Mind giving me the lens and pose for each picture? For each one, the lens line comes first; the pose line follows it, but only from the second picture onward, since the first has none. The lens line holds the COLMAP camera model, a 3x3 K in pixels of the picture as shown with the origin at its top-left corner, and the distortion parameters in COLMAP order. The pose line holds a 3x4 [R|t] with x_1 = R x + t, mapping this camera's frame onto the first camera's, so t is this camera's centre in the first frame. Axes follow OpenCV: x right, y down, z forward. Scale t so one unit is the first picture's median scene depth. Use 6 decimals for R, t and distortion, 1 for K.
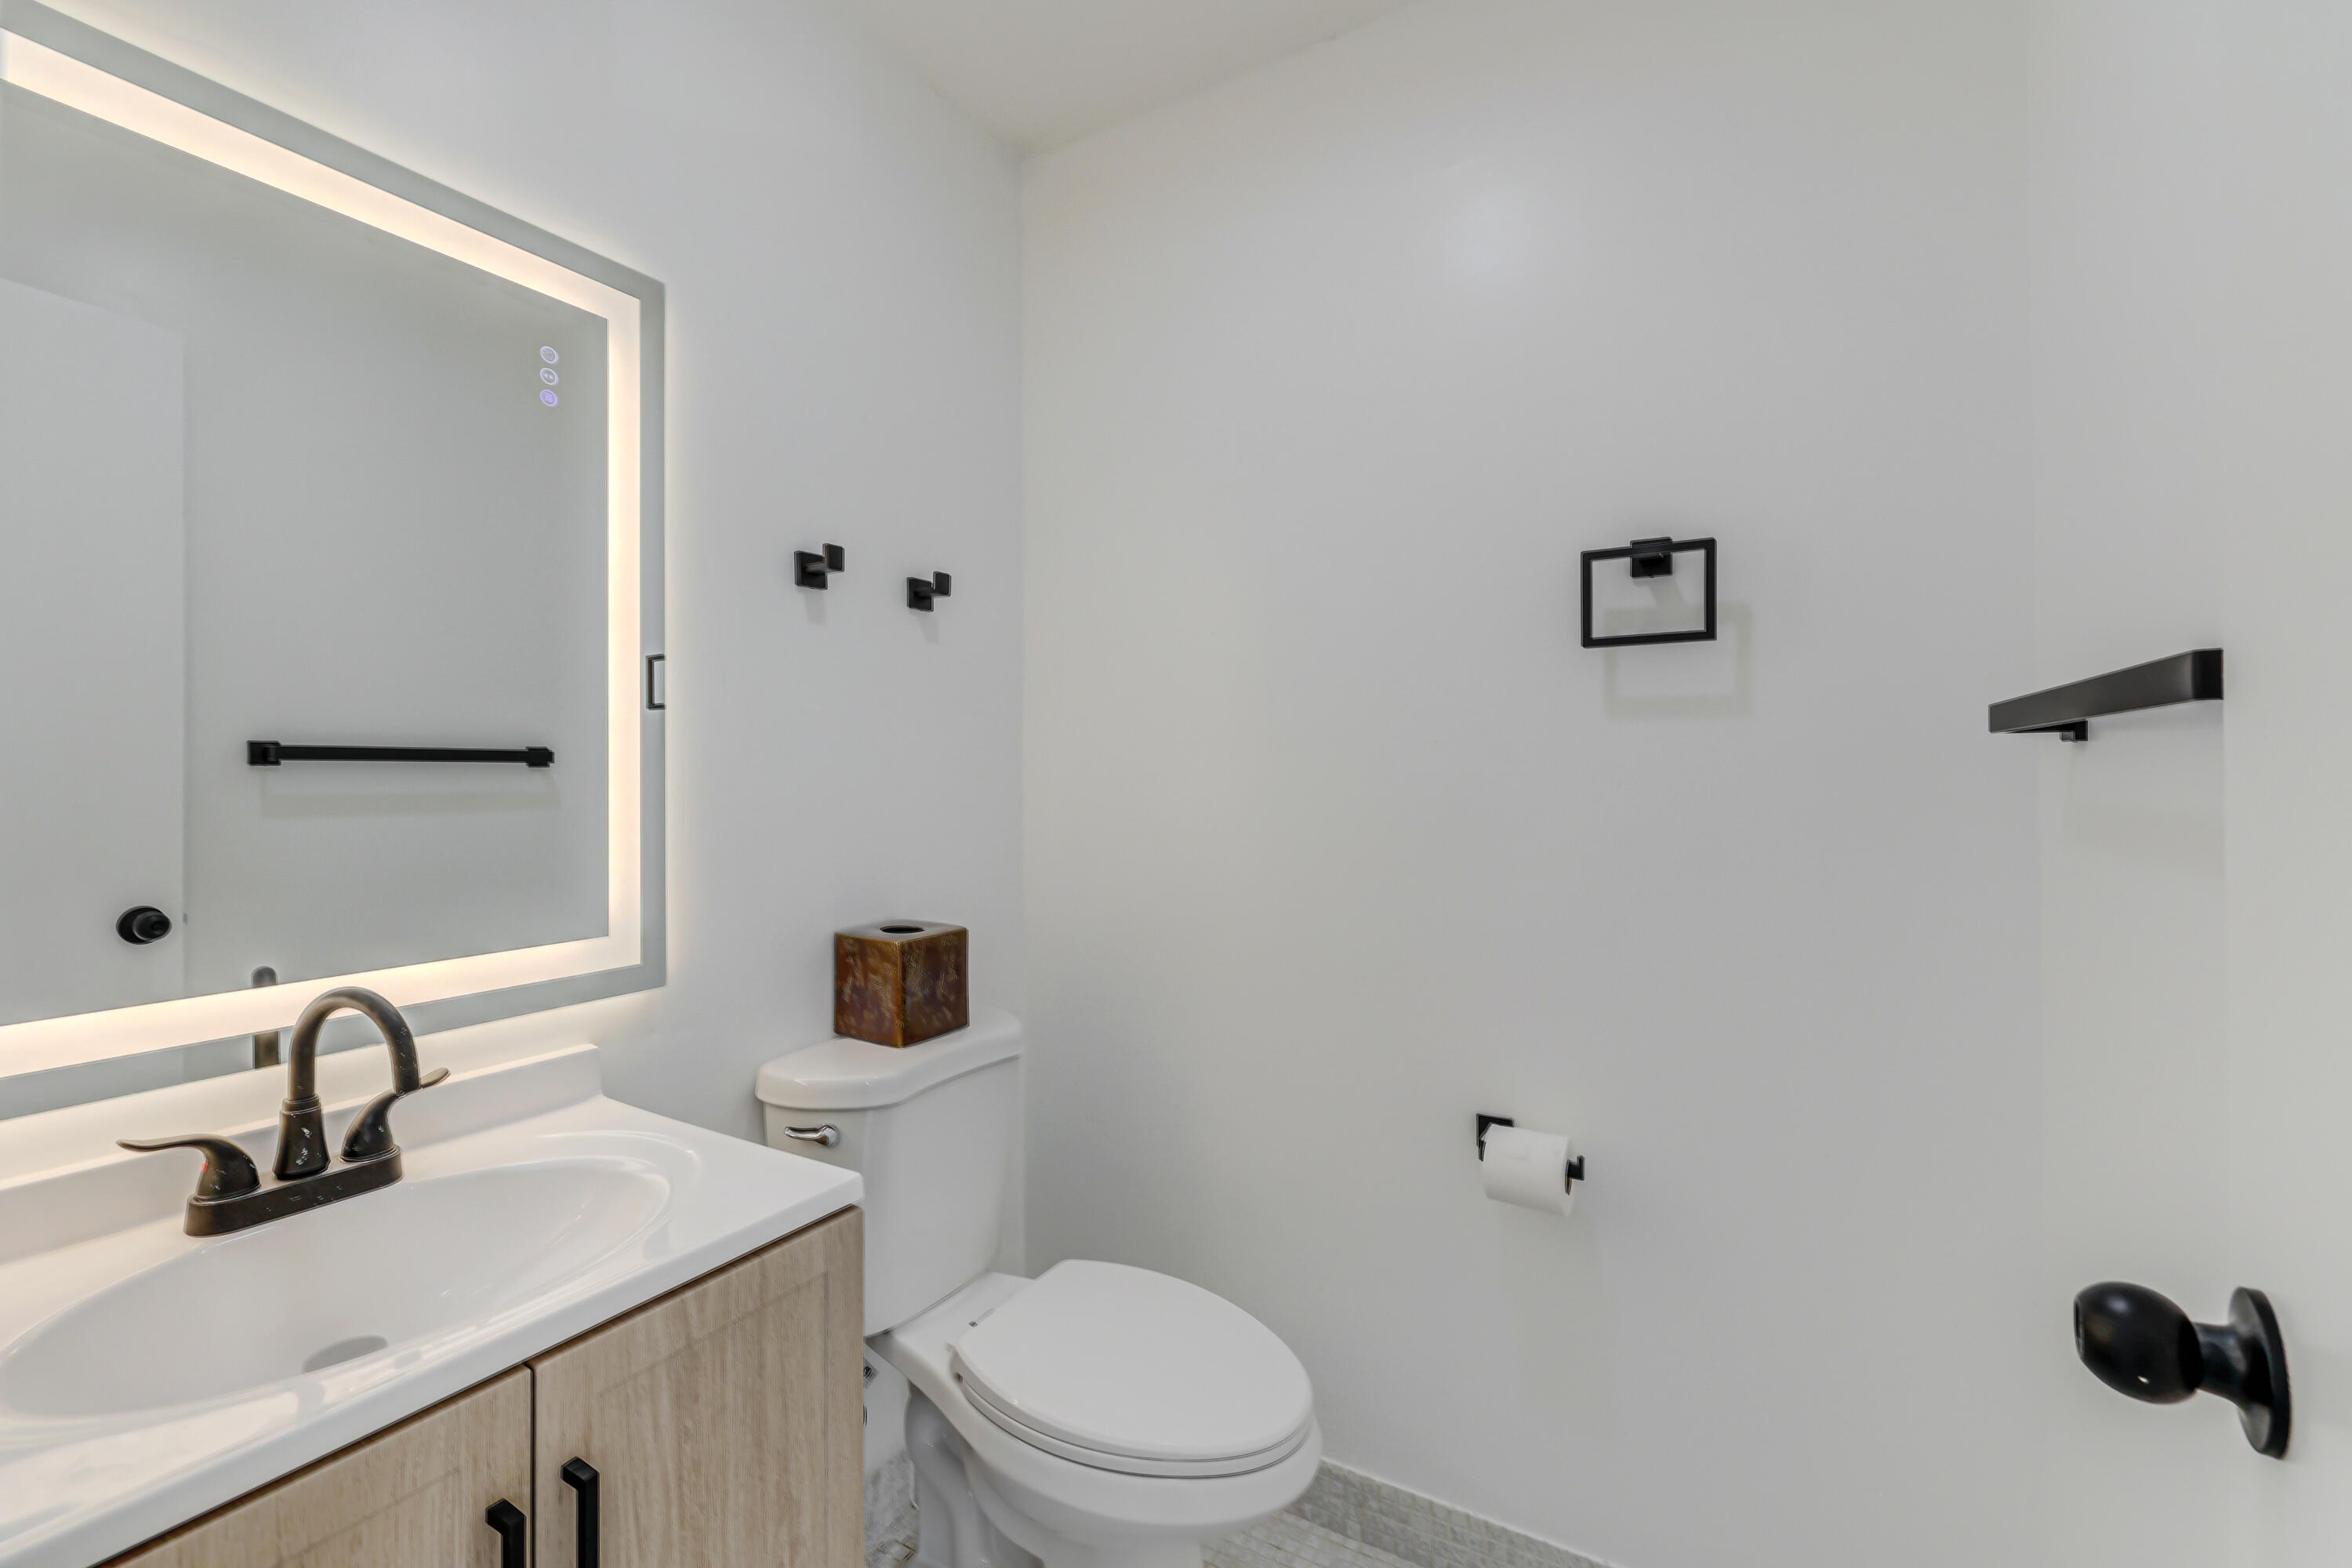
lens RADIAL K [[1010.2, 0, 1154.6], [0, 1010.2, 741.2], [0, 0, 1]] dist [0.001588, 0.000533]
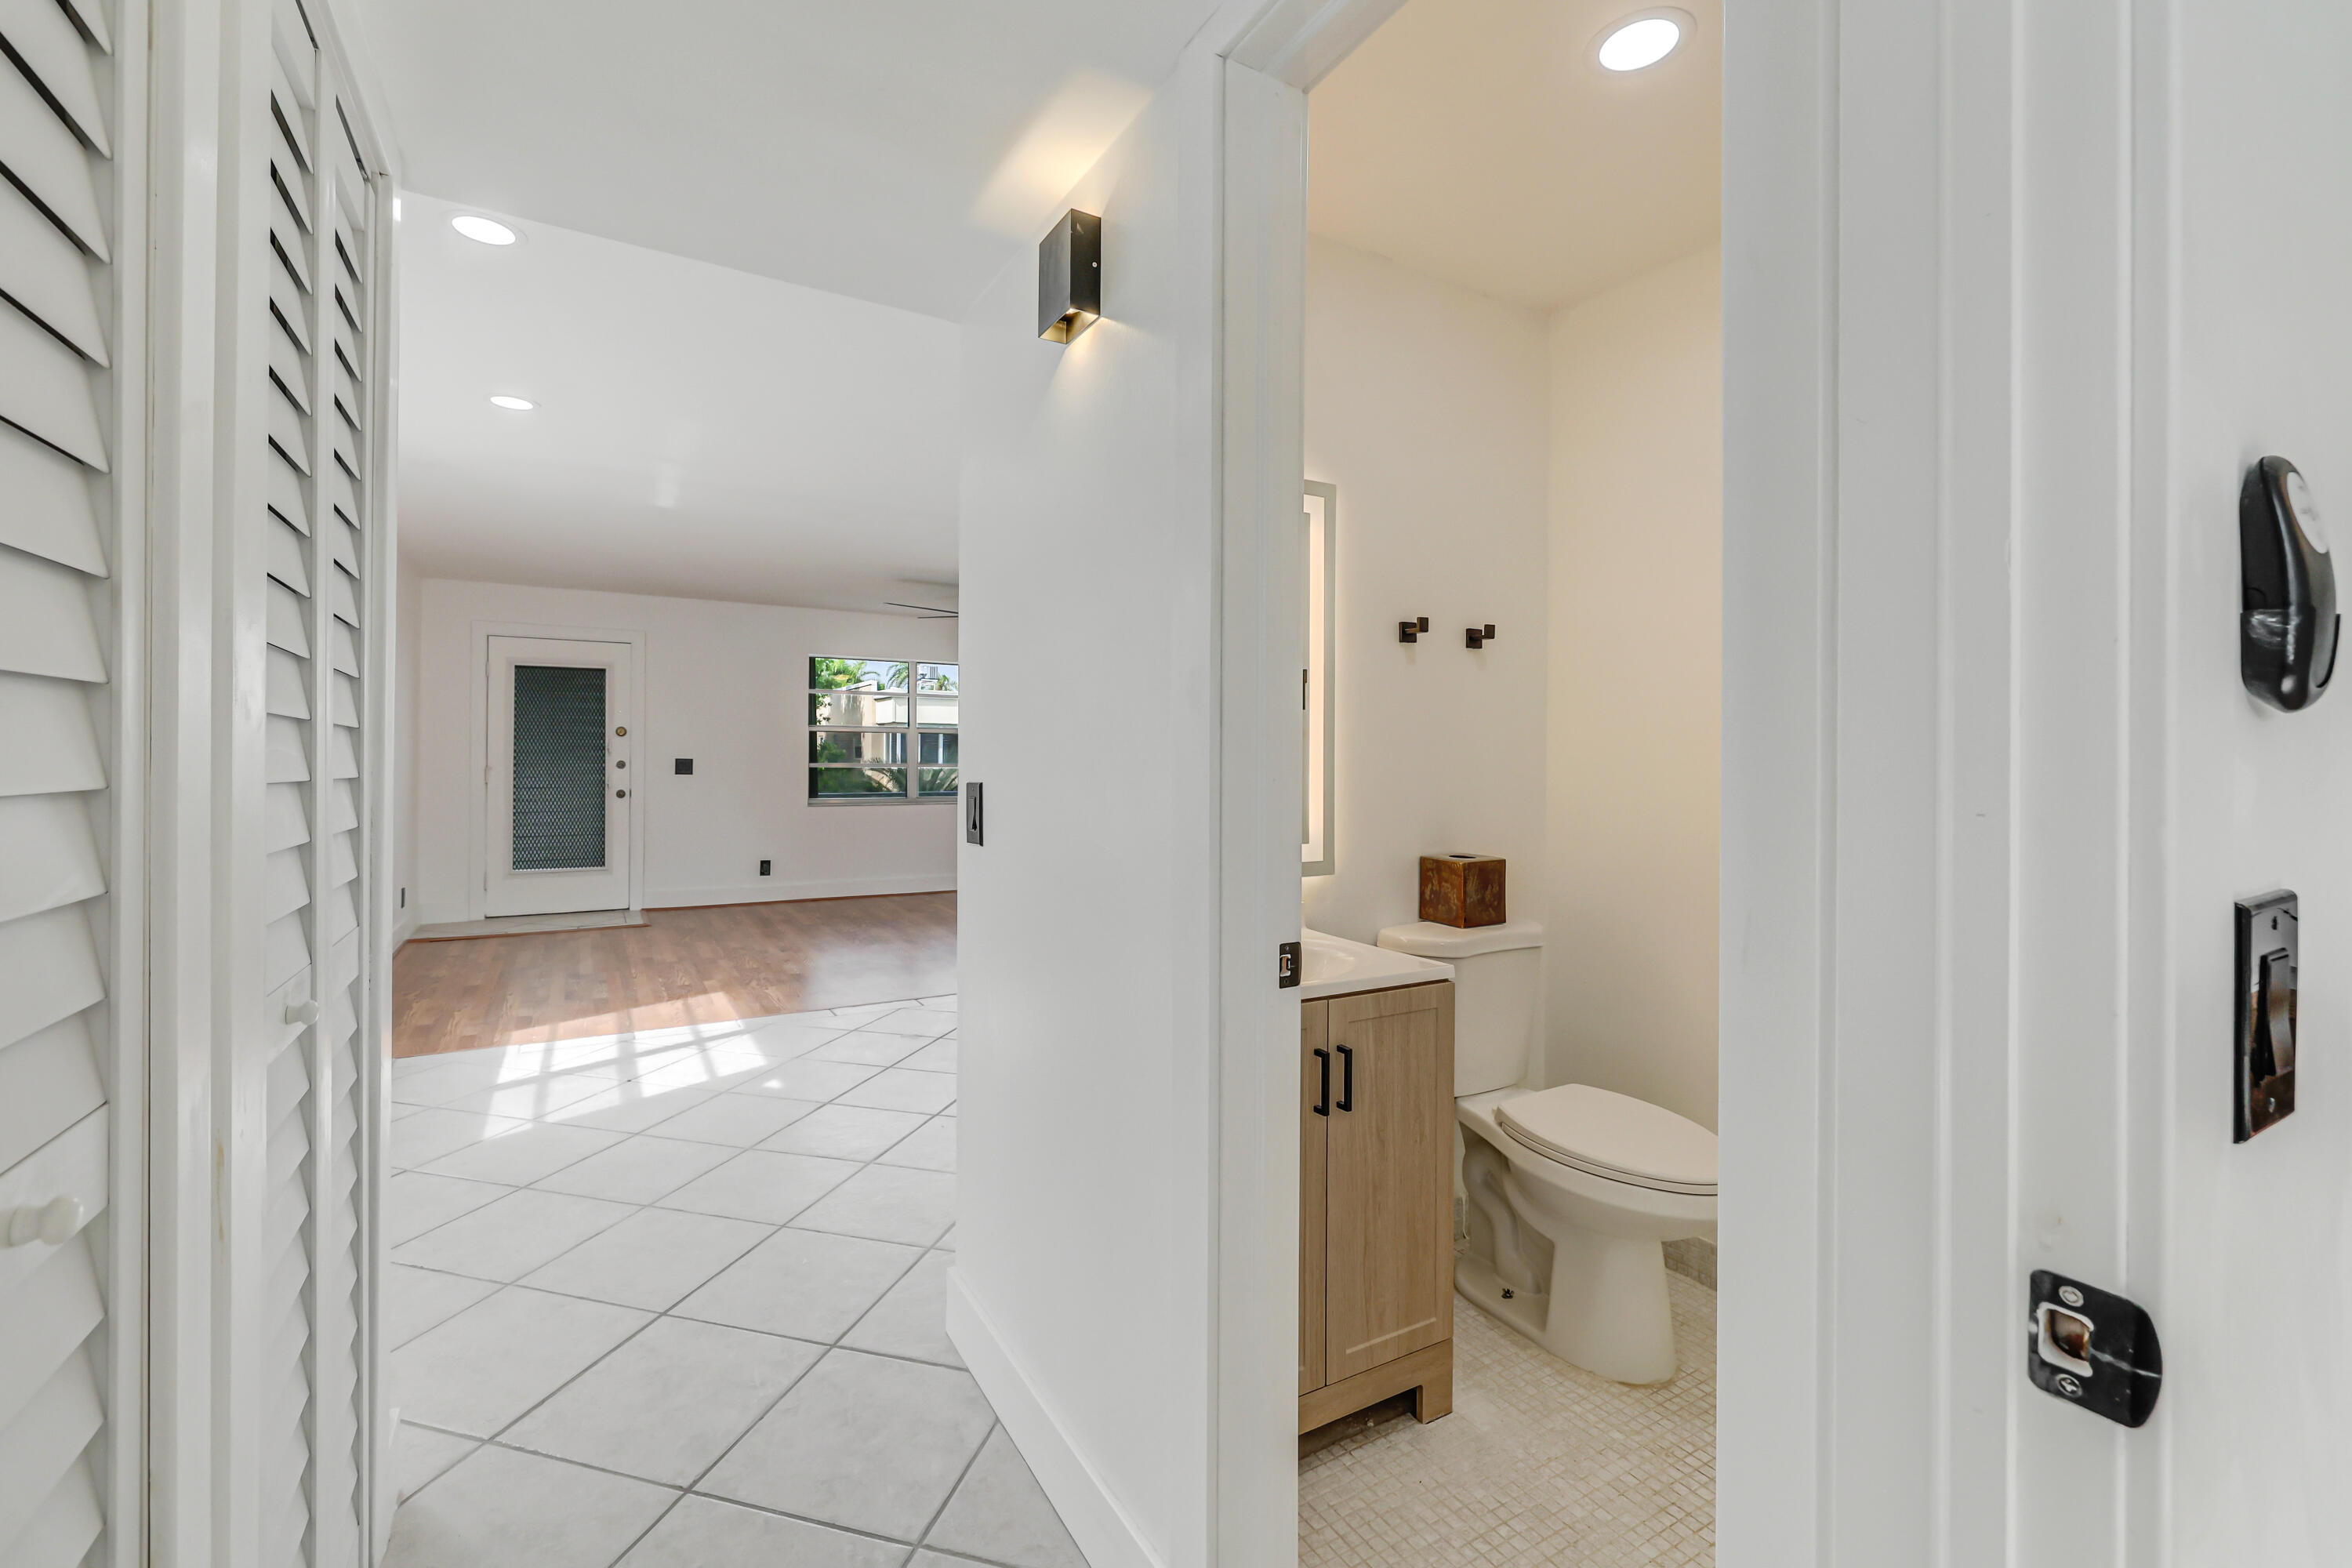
lens RADIAL K [[984.2, 0, 1172.4], [0, 984.2, 760.4], [0, 0, 1]] dist [0.000464, 0.000017]
pose [[0.878934, 0.010794, -0.476822, 0.084780], [0.006945, 0.999348, 0.035425, -0.021267], [0.476893, -0.034448, 0.878286, -0.578111]]
